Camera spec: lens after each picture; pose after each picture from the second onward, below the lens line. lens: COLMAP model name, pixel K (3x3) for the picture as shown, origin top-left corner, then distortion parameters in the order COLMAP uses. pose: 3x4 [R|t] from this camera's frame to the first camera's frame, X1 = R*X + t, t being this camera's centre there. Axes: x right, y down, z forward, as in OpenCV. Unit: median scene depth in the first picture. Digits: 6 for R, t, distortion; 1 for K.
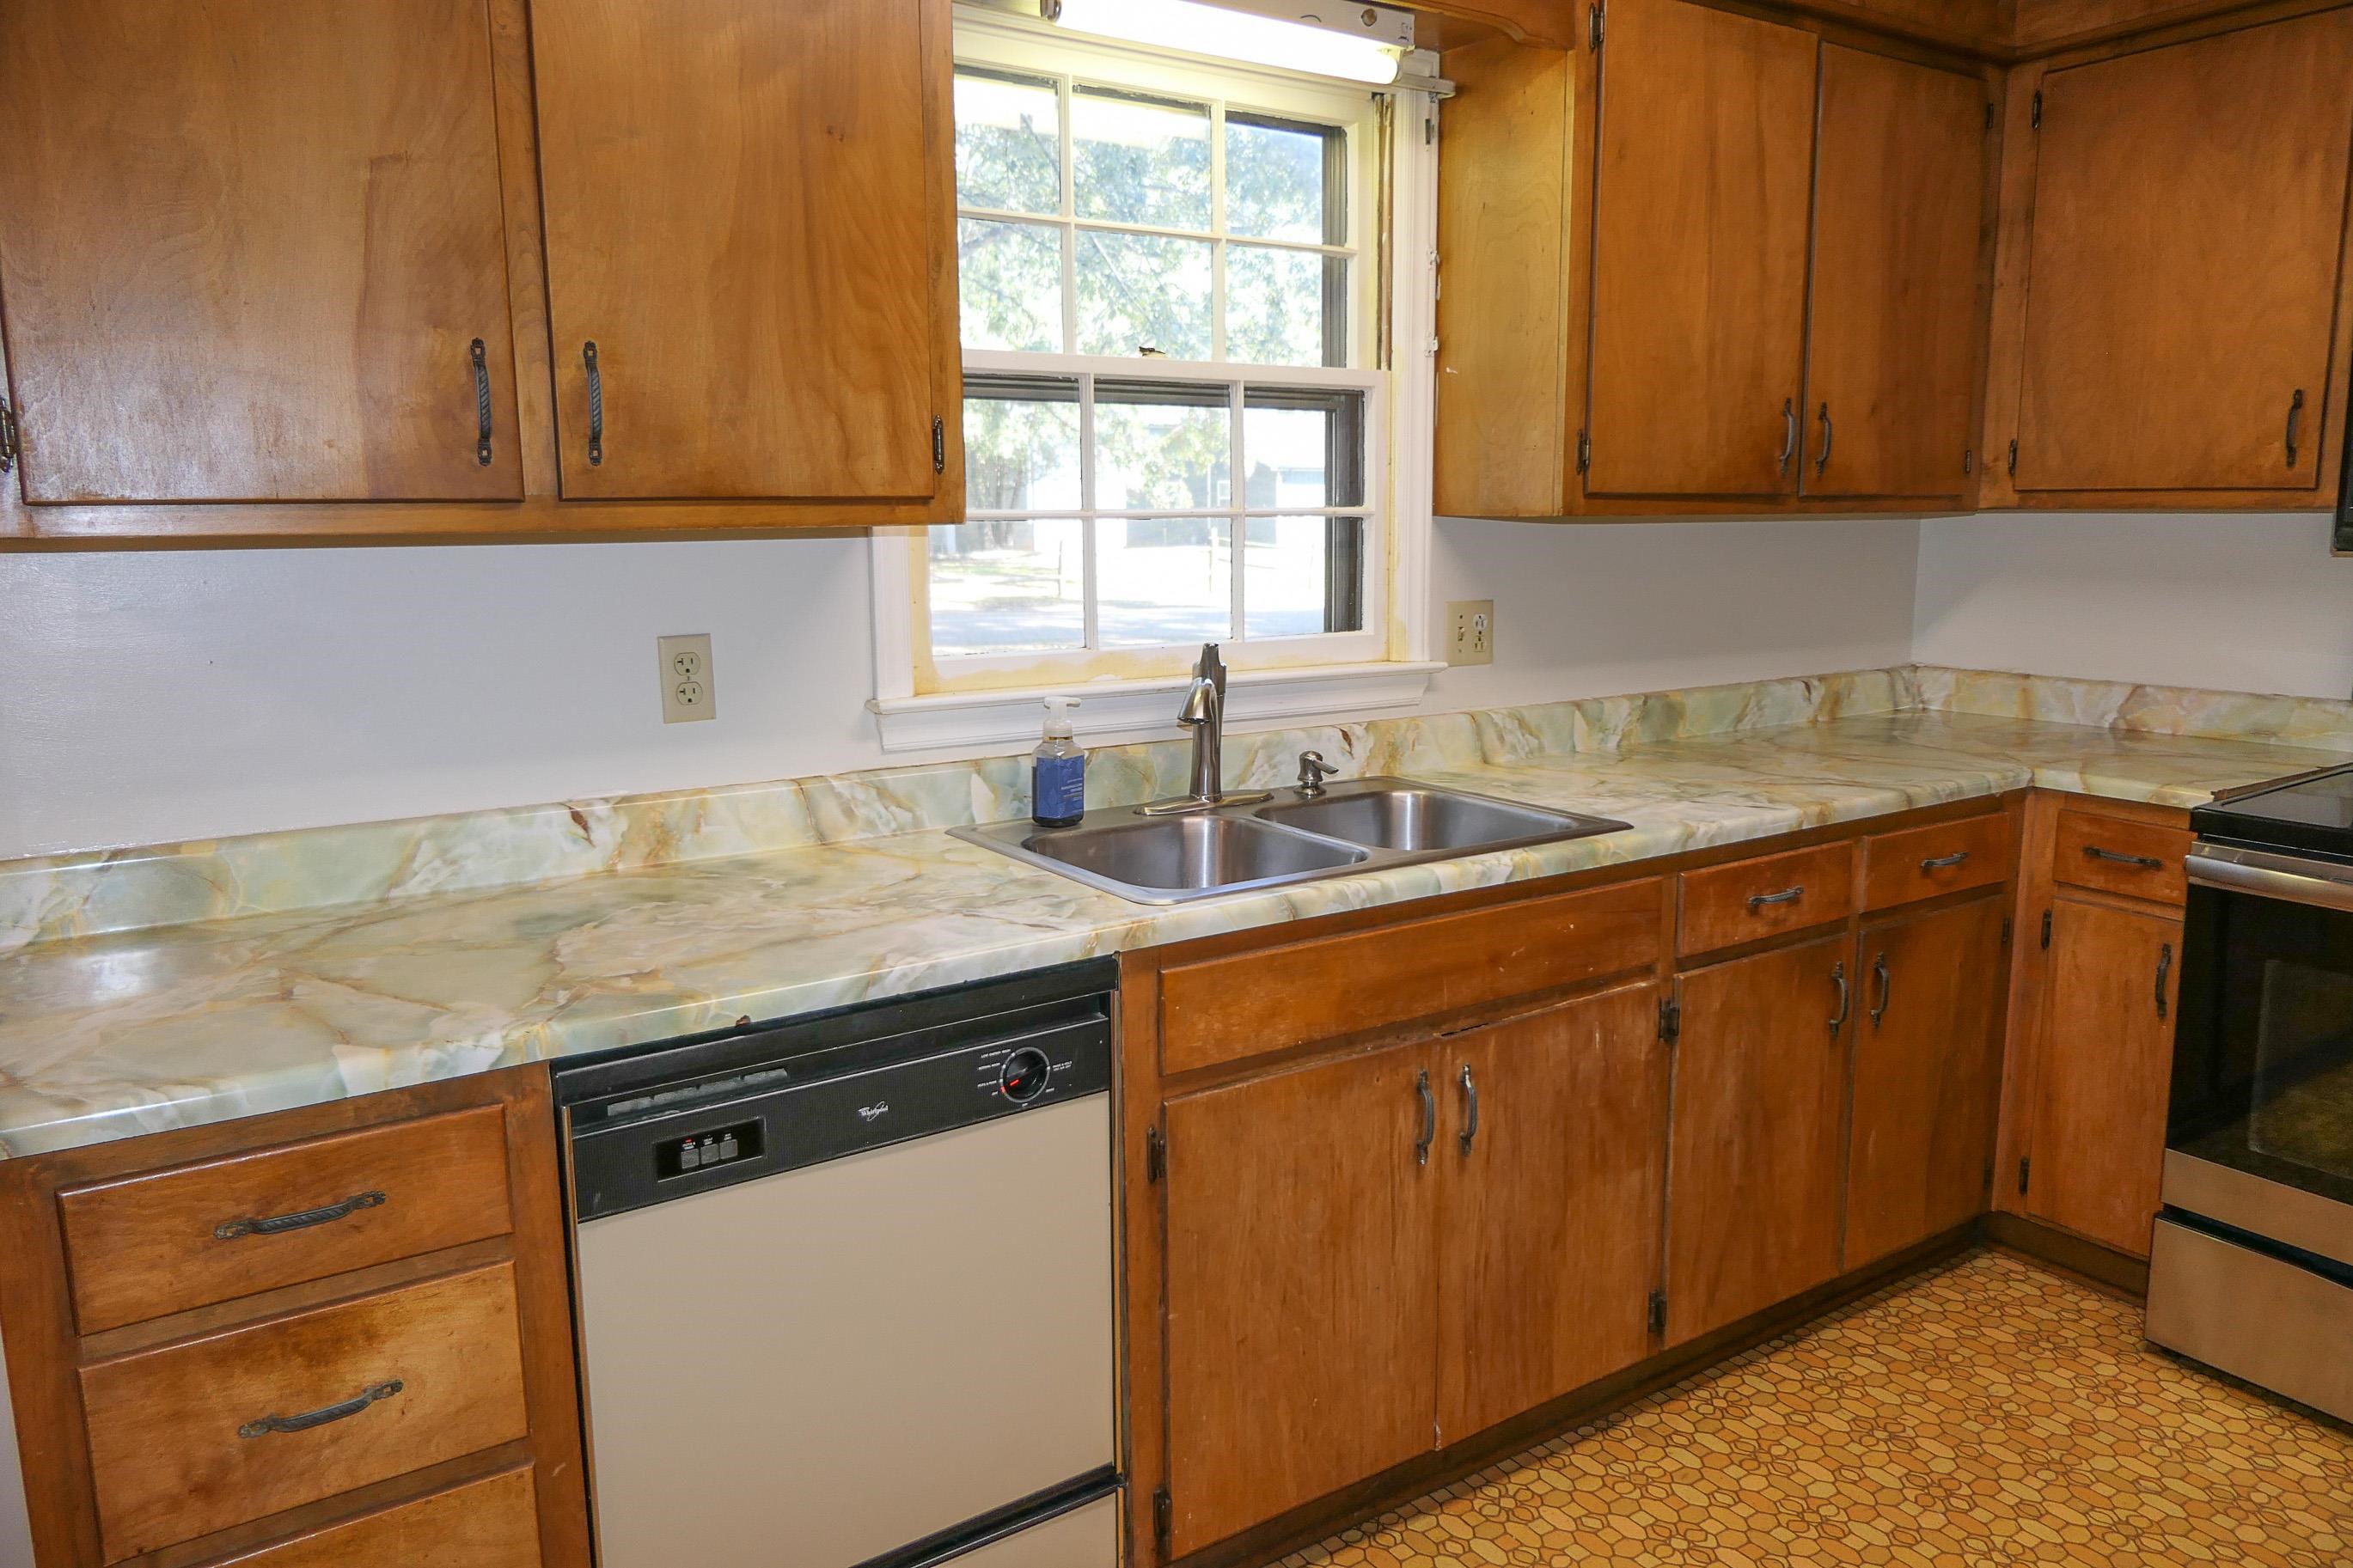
lens RADIAL K [[1630.6, 0, 1177.8], [0, 1630.6, 777.9], [0, 0, 1]] dist [-0.003546, -0.002499]
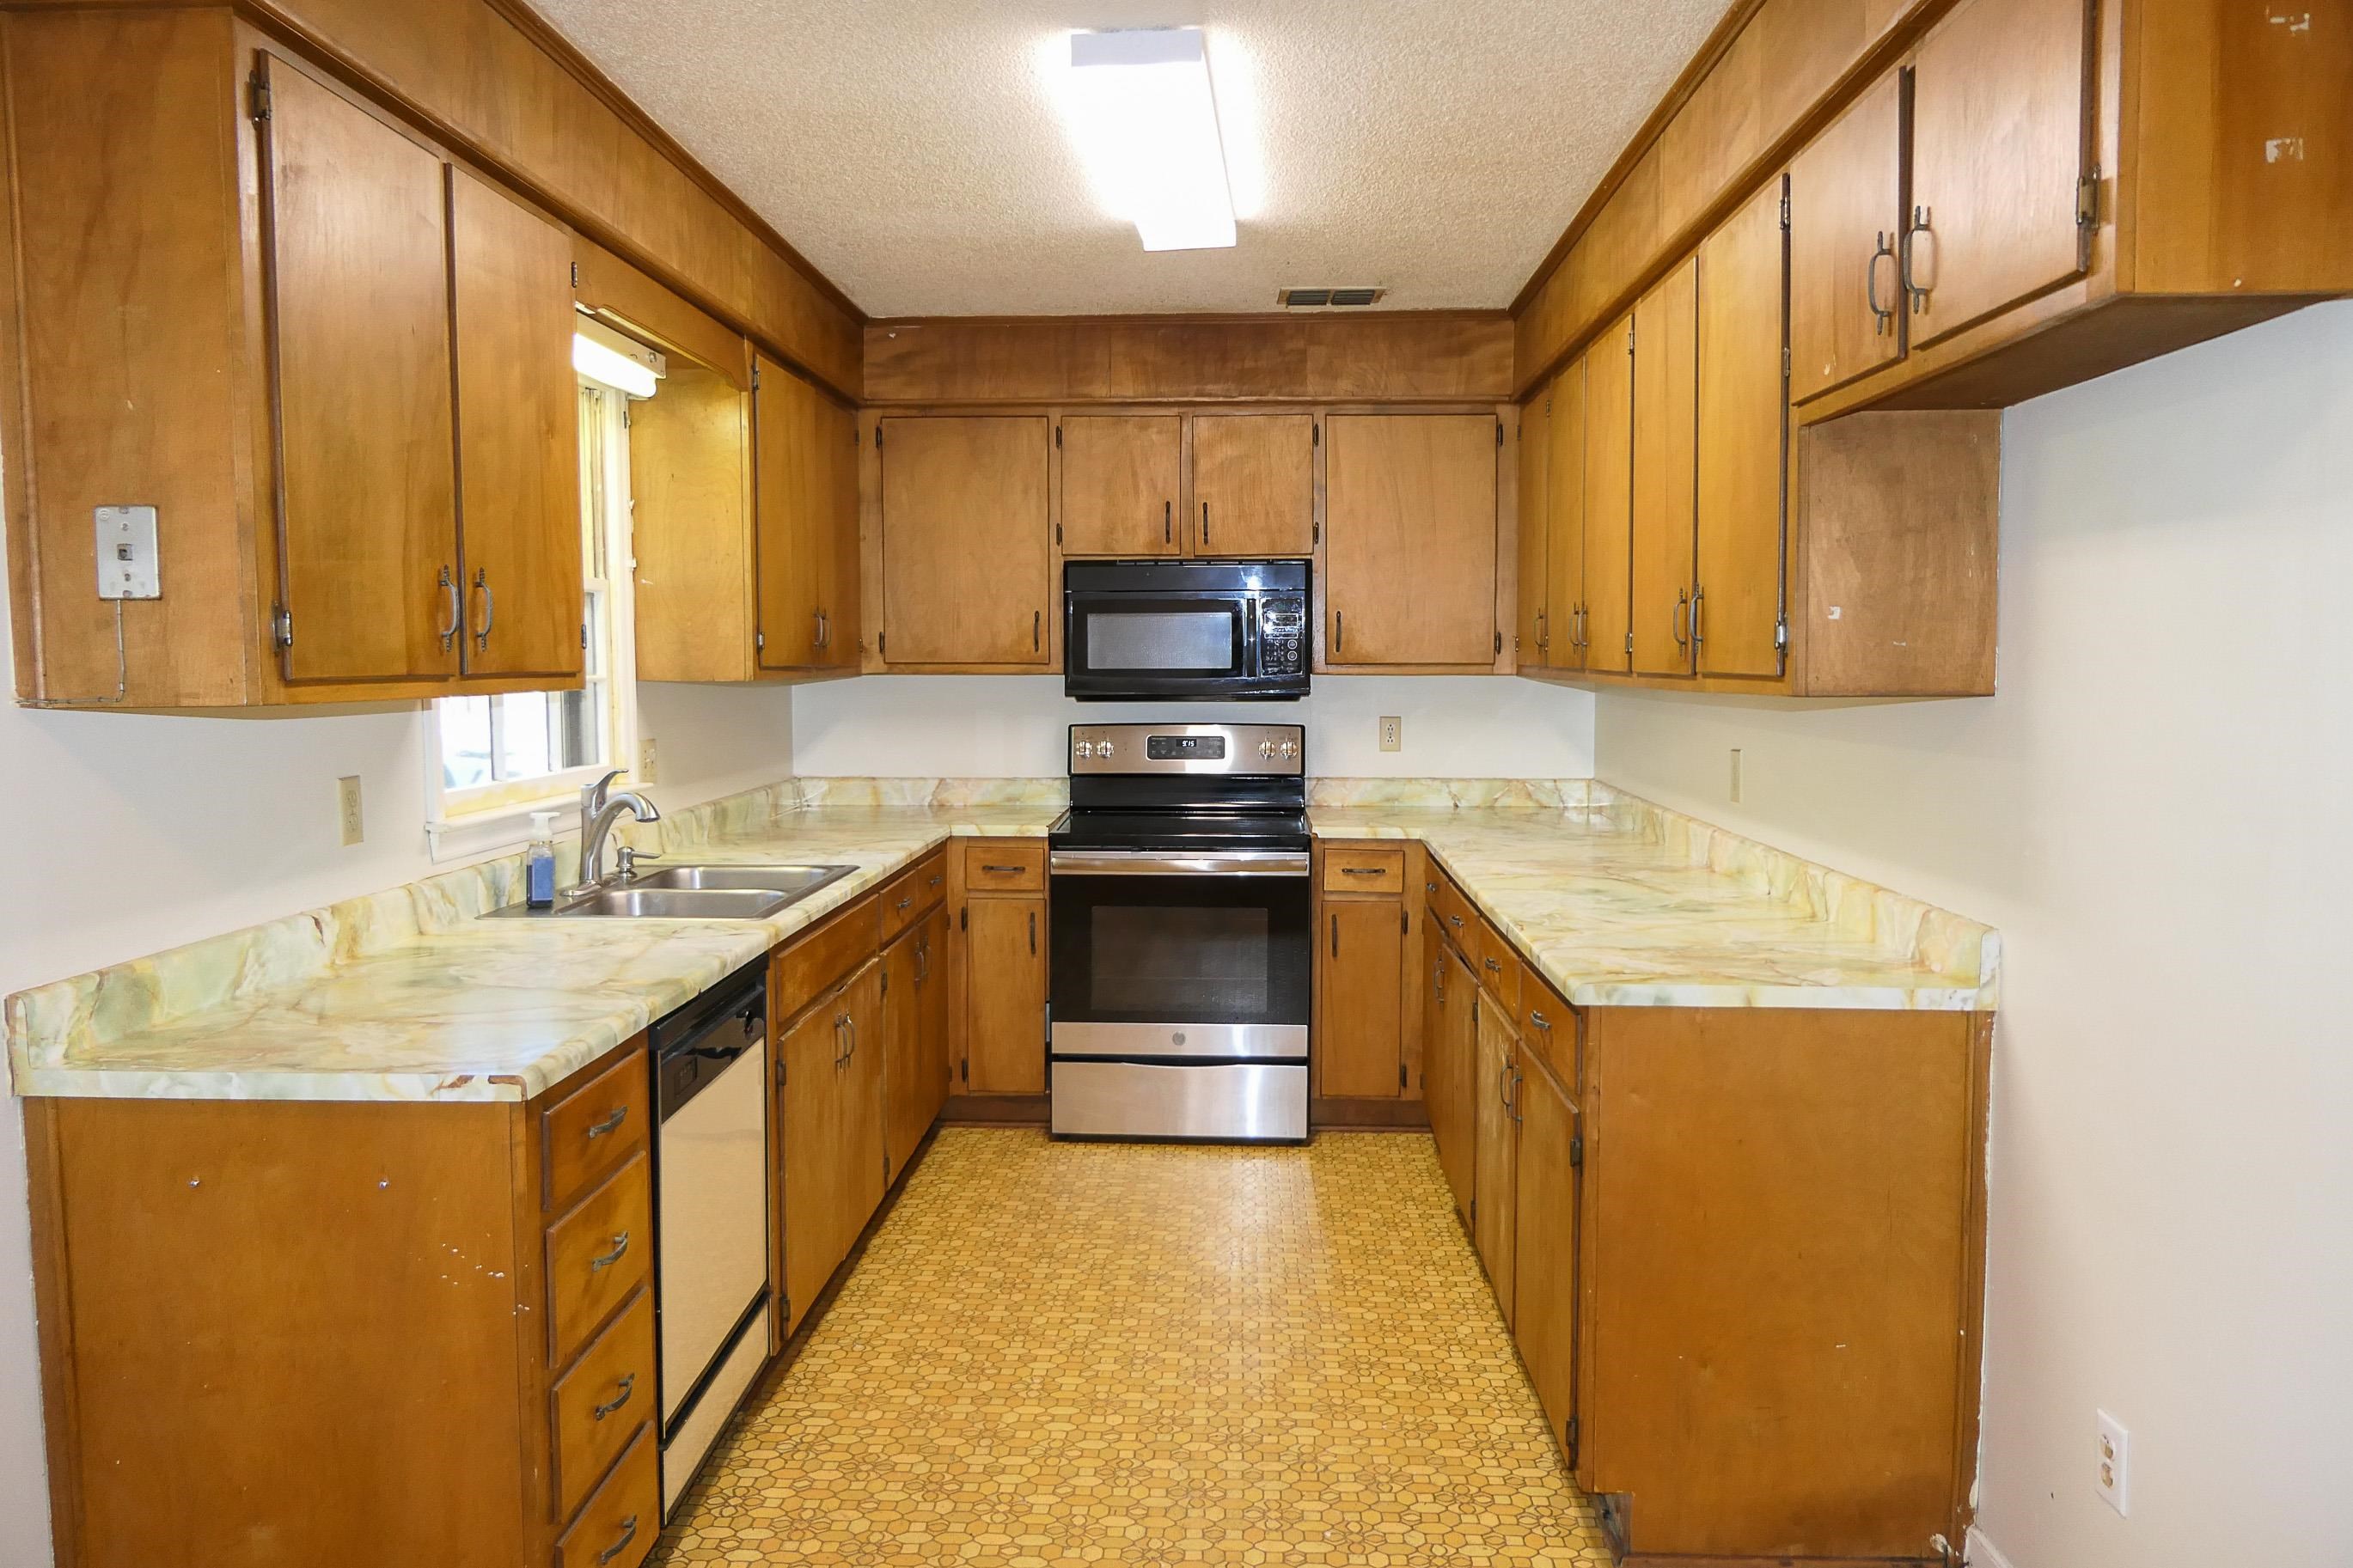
lens RADIAL K [[1620.8, 0, 1174.8], [0, 1620.8, 778.9], [0, 0, 1]] dist [-0.003649, 0.000300]
pose [[0.593025, -0.054791, 0.803318, -0.718754], [0.130486, 0.991034, -0.028732, 0.026594], [-0.794541, 0.121861, 0.594857, -0.209186]]
